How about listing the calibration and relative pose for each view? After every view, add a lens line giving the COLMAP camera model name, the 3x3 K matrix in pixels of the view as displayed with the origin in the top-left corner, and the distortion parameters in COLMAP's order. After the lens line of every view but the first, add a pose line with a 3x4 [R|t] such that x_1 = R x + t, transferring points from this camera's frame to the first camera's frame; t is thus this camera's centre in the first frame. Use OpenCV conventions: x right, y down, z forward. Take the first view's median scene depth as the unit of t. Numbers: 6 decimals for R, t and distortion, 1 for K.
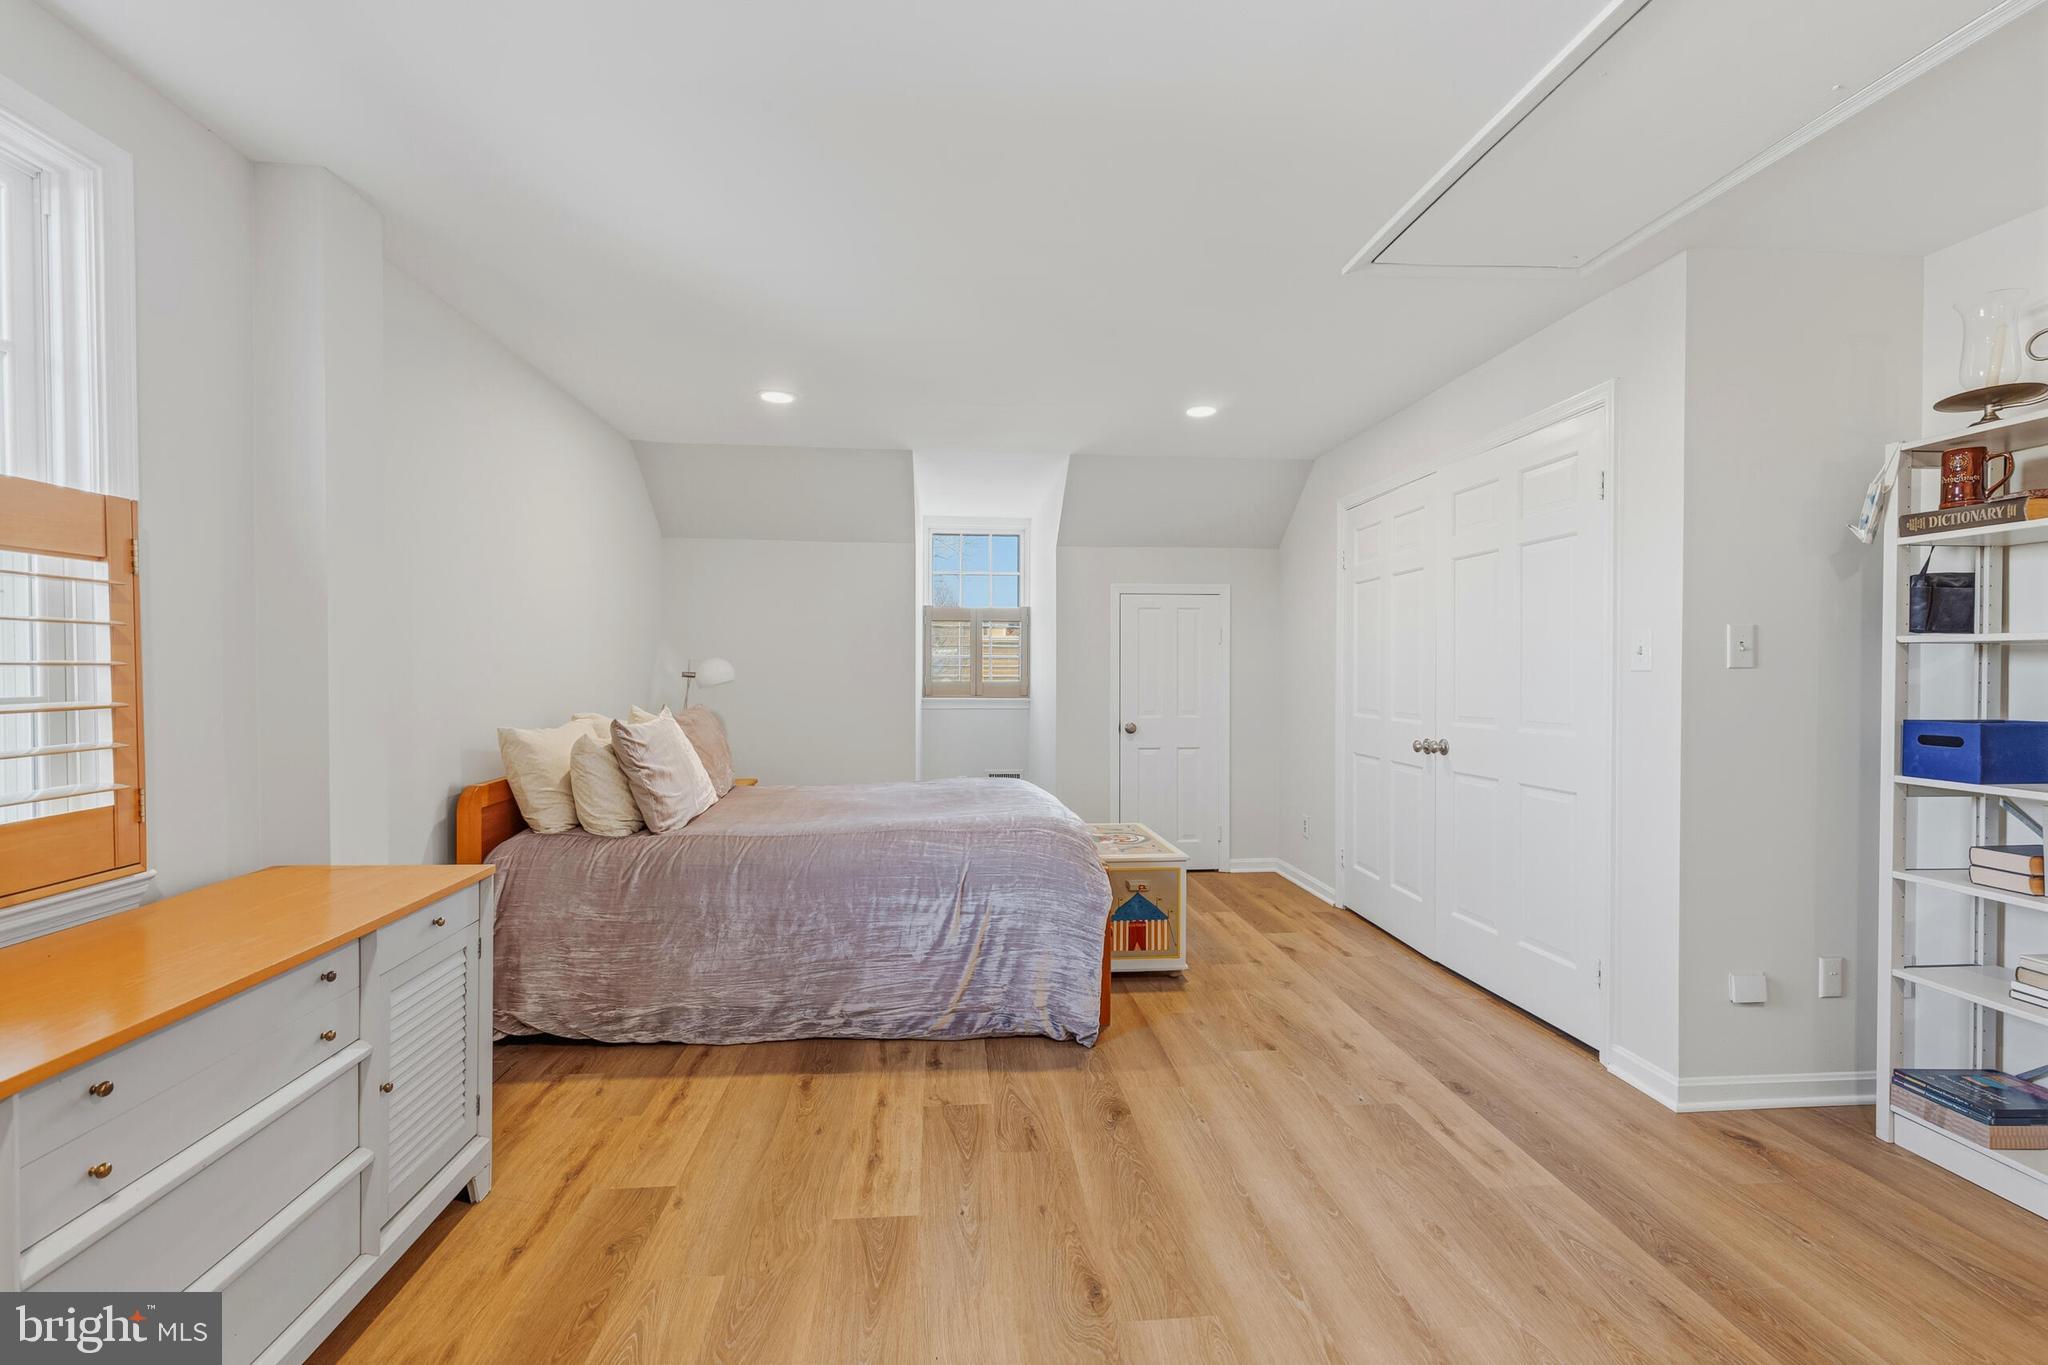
lens RADIAL K [[916.4, 0, 1018.0], [0, 916.4, 681.5], [0, 0, 1]] dist [0.002488, -0.001144]
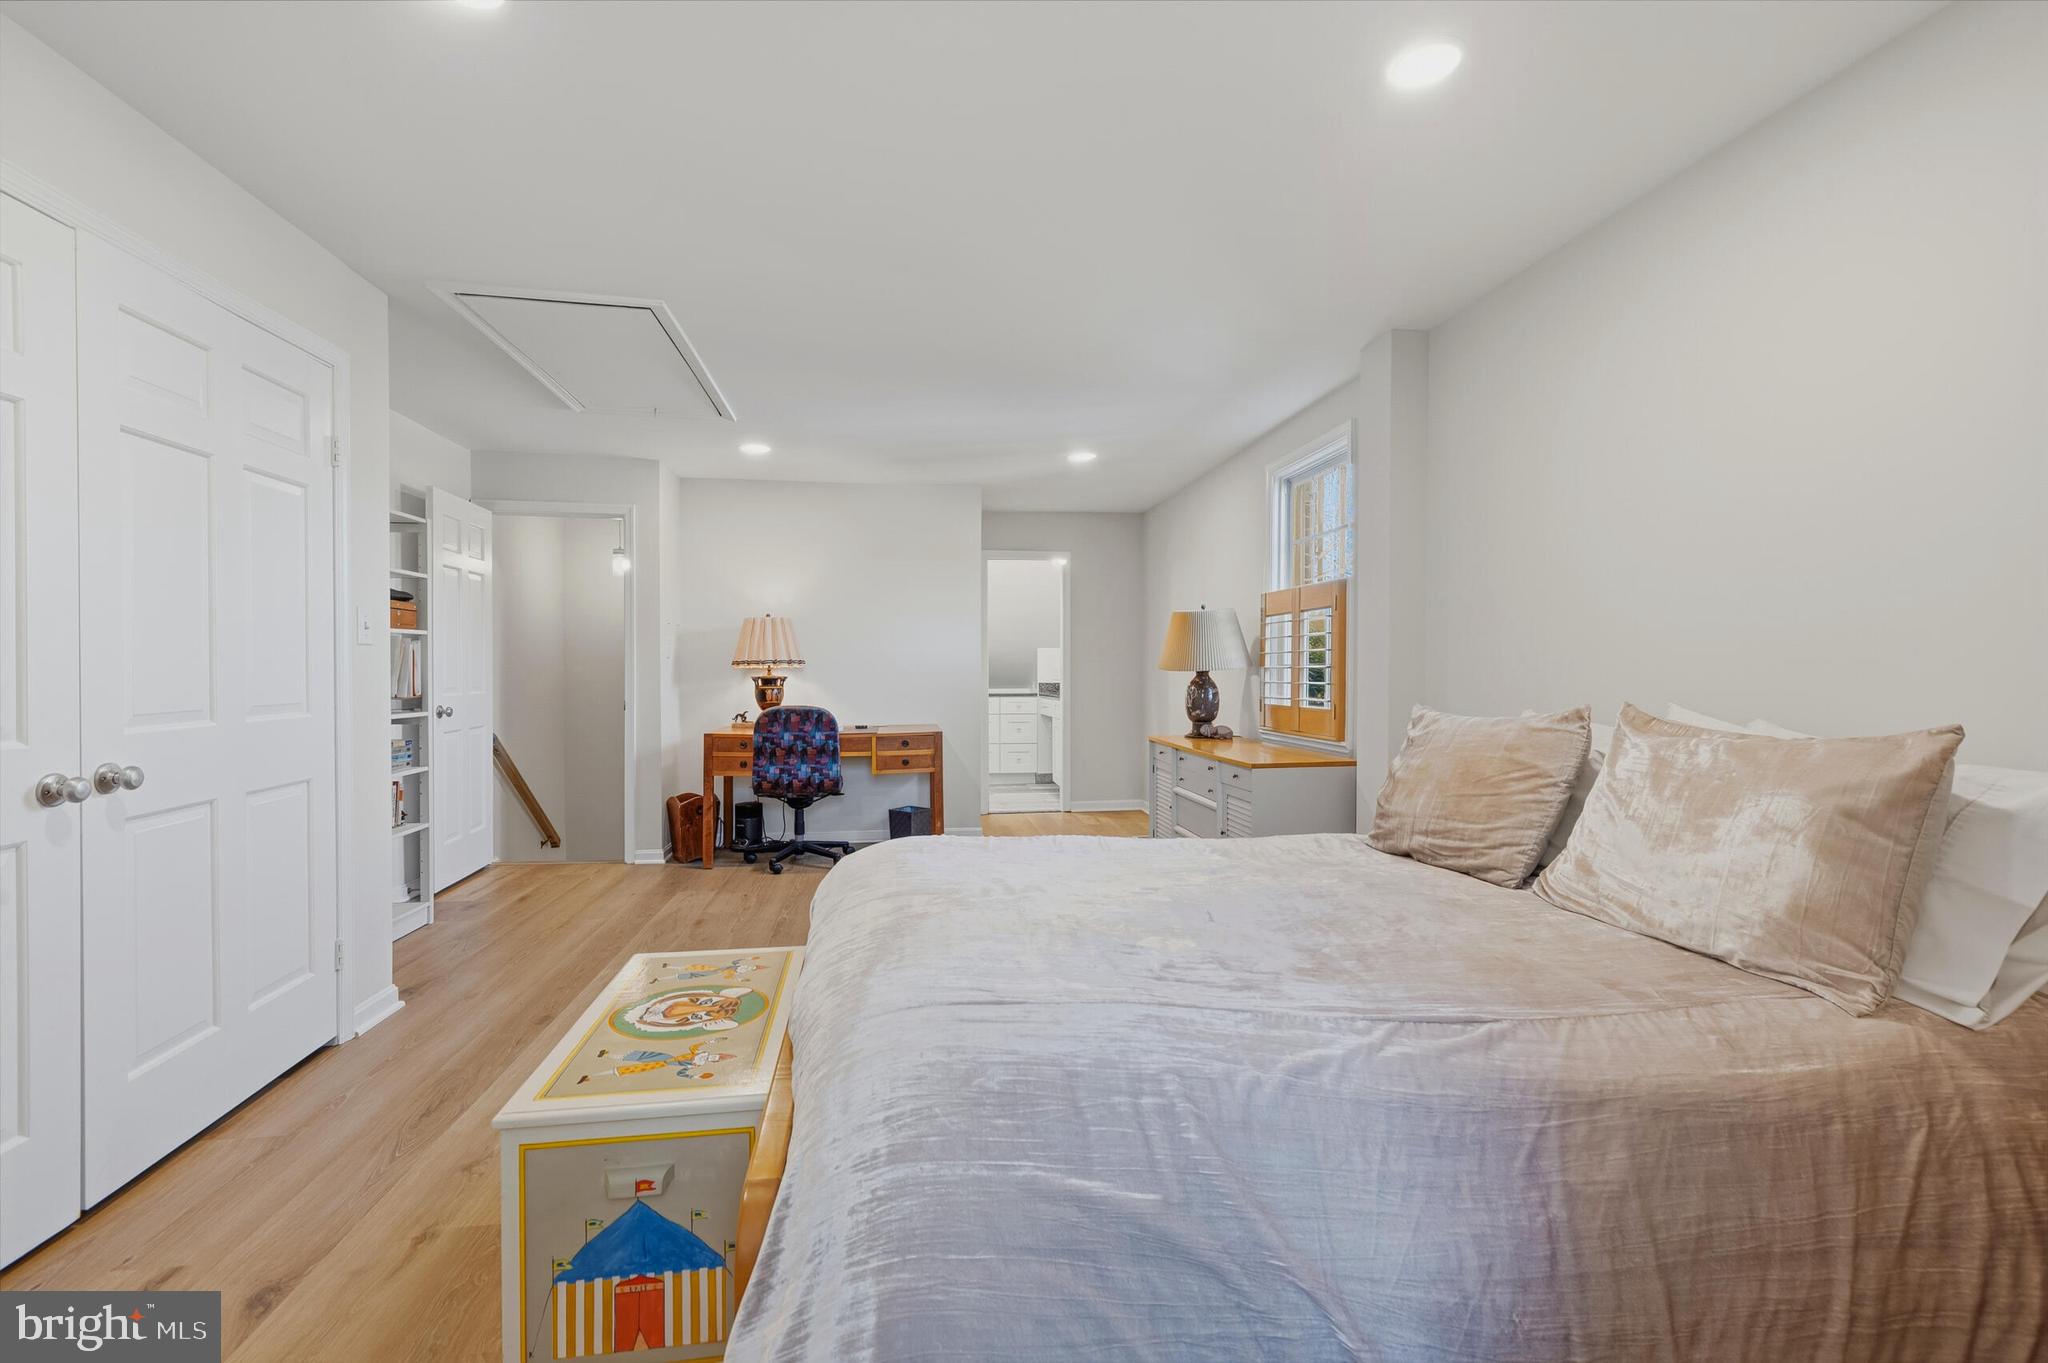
lens RADIAL K [[916.4, 0, 1024.6], [0, 916.4, 677.3], [0, 0, 1]] dist [0.002488, -0.001144]
pose [[-0.998238, -0.005576, -0.059074, -0.032107], [-0.006748, 0.999784, 0.019660, -0.000159], [0.058951, 0.020024, -0.998060, 1.947165]]
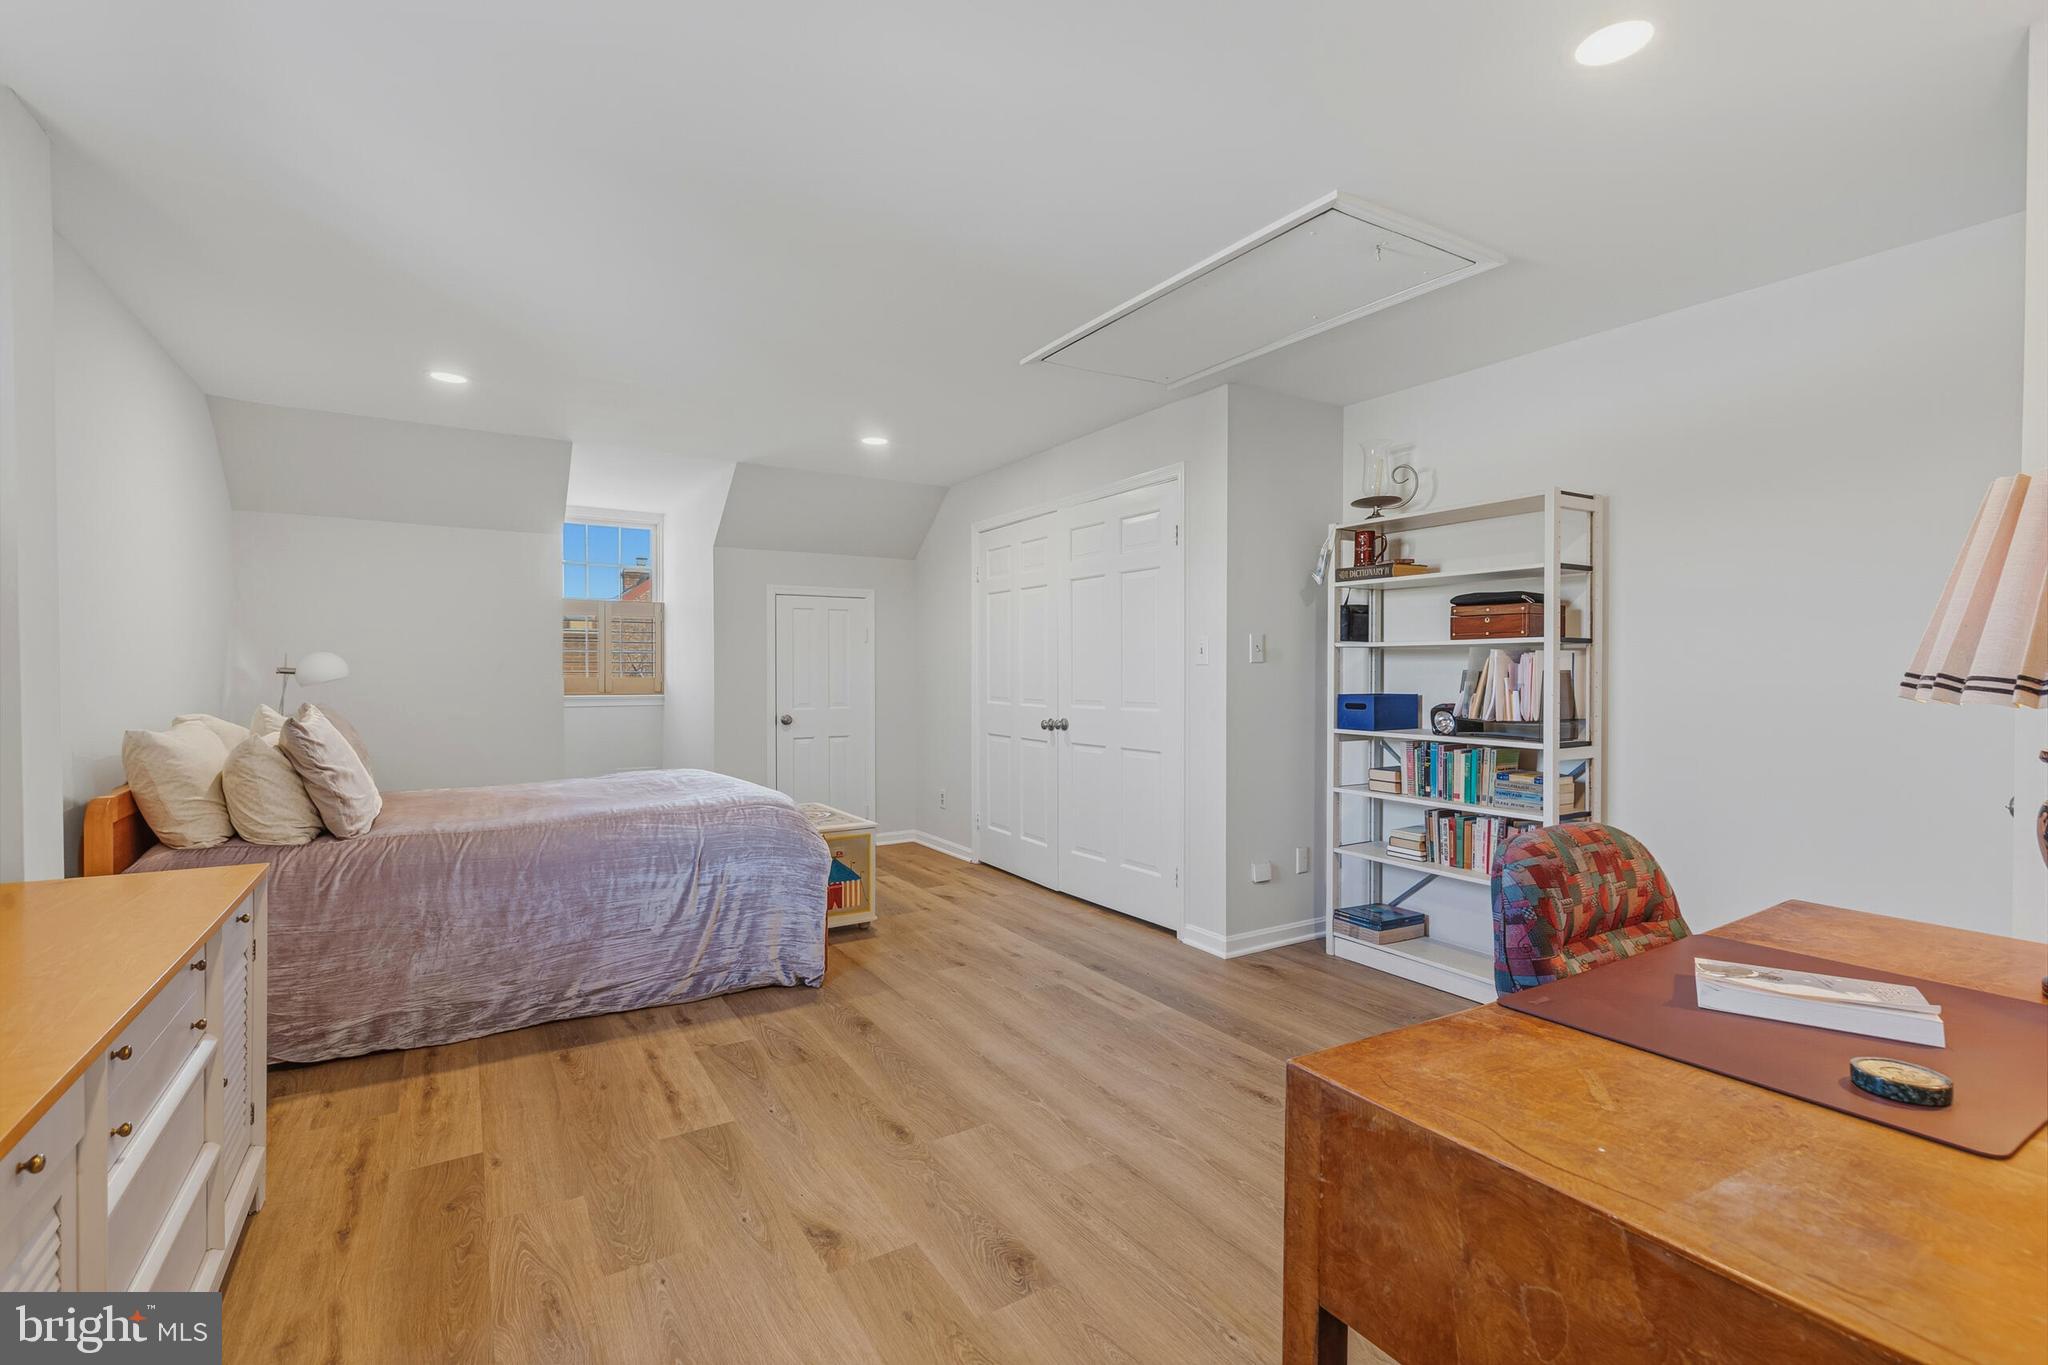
lens RADIAL K [[916.4, 0, 1023.3], [0, 916.4, 680.9], [0, 0, 1]] dist [0.002488, -0.001144]
pose [[0.892297, -0.007169, 0.451393, -0.213108], [0.006865, 0.999974, 0.002311, 0.008468], [-0.451397, 0.001037, 0.892322, -0.159237]]
